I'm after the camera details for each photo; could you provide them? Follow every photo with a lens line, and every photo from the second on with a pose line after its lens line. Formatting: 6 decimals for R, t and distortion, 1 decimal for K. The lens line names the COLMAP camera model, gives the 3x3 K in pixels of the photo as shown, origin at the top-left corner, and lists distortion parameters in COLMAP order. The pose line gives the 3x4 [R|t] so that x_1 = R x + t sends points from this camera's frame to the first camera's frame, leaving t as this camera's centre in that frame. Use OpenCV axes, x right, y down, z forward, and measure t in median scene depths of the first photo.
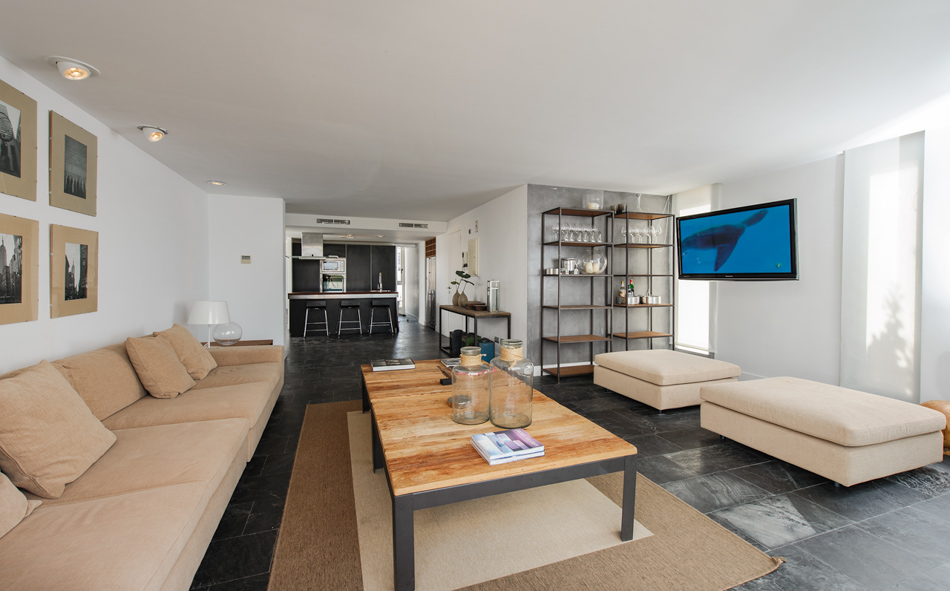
lens RADIAL K [[395.2, 0, 458.7], [0, 395.2, 279.9], [0, 0, 1]] dist [0.003237, -0.001471]
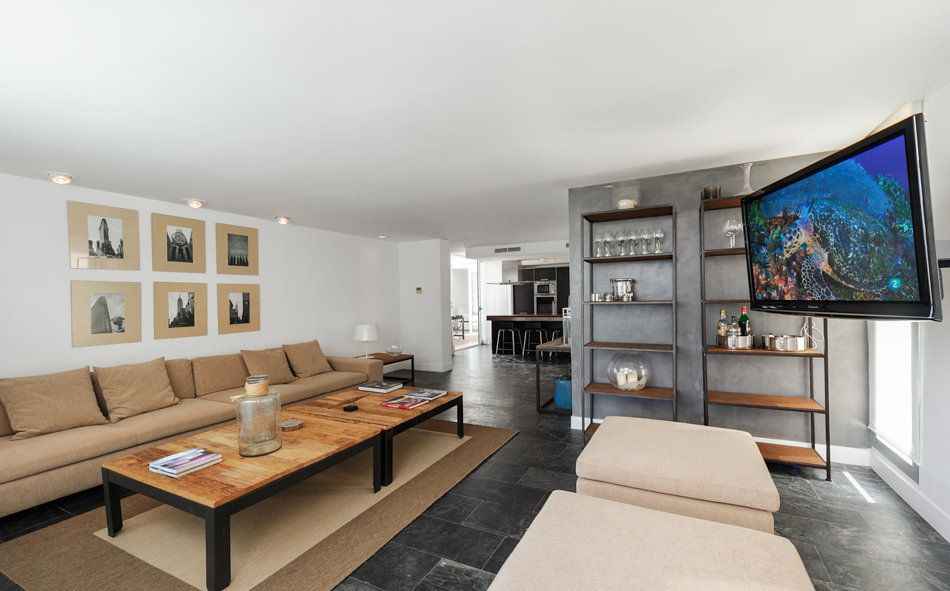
lens RADIAL K [[395.2, 0, 496.9], [0, 395.2, 302.5], [0, 0, 1]] dist [0.003237, -0.001471]
pose [[0.705865, -0.007746, -0.708304, 0.631998], [0.020863, 0.999734, 0.009858, -0.022904], [0.708039, -0.021736, 0.705839, 0.318508]]
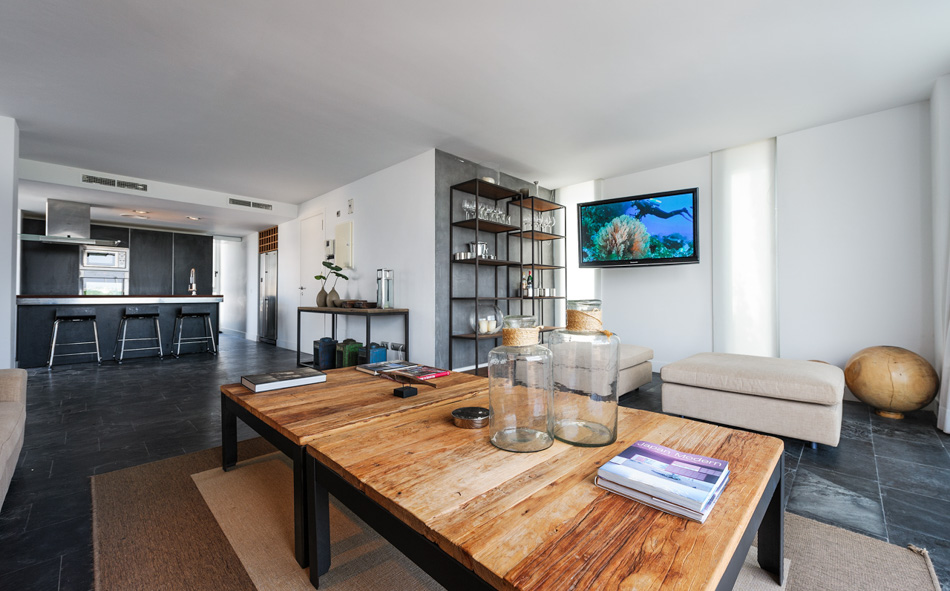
lens RADIAL K [[395.2, 0, 461.3], [0, 395.2, 289.6], [0, 0, 1]] dist [0.003237, -0.001471]
pose [[0.895365, 0.004354, 0.445311, -0.140592], [0.006888, 0.999697, -0.023624, 0.067991], [-0.445279, 0.024220, 0.895064, 0.243652]]
